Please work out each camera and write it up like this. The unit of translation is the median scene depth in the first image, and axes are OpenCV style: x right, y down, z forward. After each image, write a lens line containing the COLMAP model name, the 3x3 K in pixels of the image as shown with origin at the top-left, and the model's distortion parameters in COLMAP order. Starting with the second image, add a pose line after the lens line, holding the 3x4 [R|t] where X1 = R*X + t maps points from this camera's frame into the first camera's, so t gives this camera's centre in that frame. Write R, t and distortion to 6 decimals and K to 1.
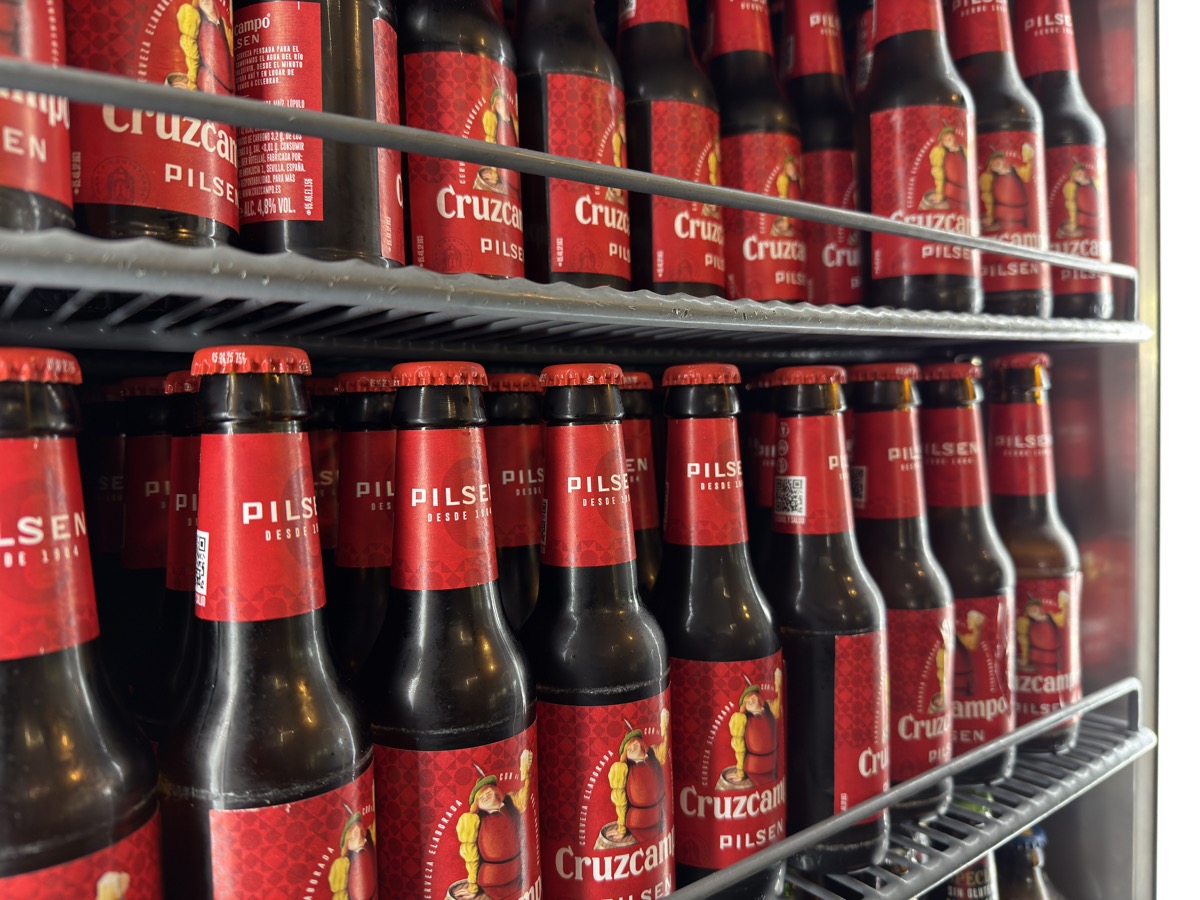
lens RADIAL K [[845.1, 0, 600.0], [0, 845.1, 450.0], [0, 0, 1]] dist [0.056360, -0.100910]
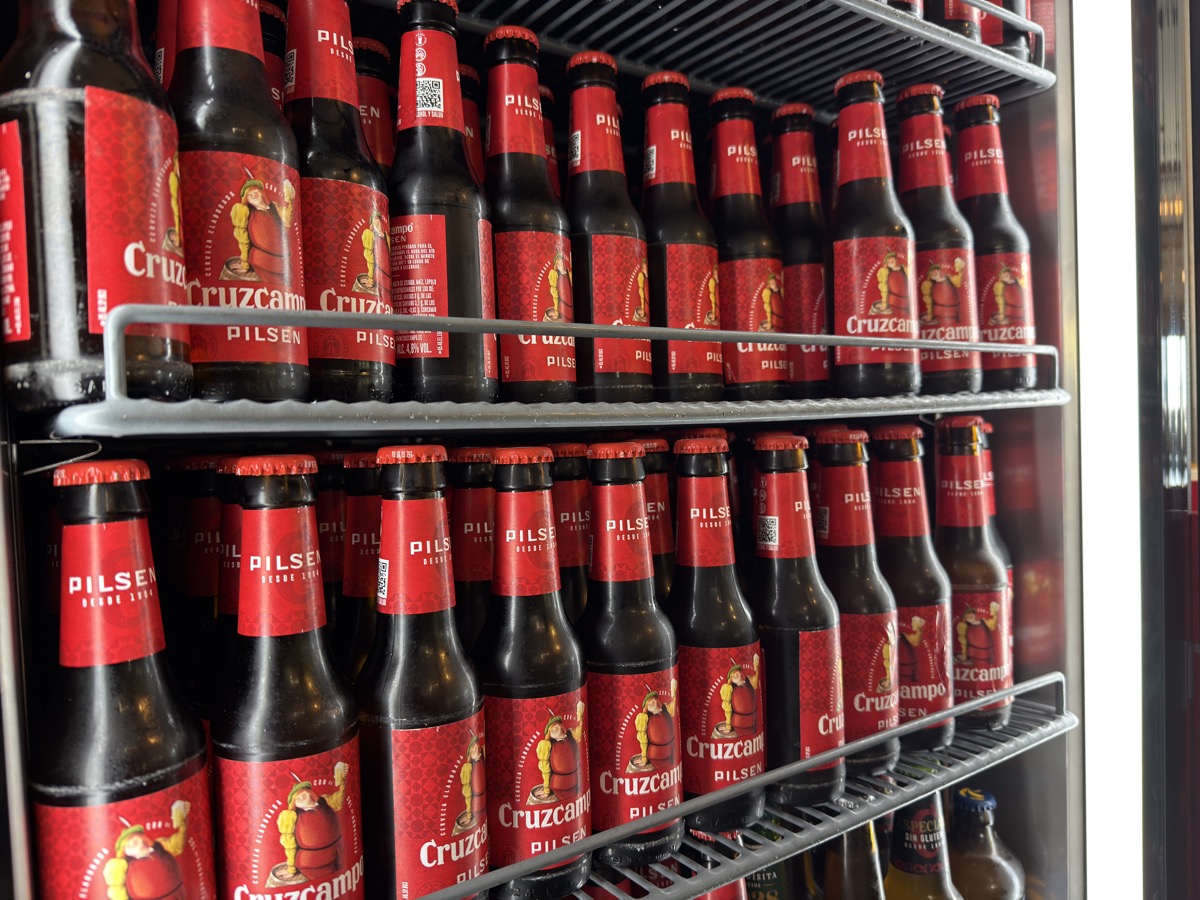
lens RADIAL K [[885.0, 0, 600.0], [0, 885.0, 450.0], [0, 0, 1]] dist [0.127198, -0.246791]
pose [[0.998902, -0.004153, -0.046655, 0.020088], [0.003764, 0.999957, -0.008422, -0.069049], [0.046688, 0.008237, 0.998876, -0.487140]]
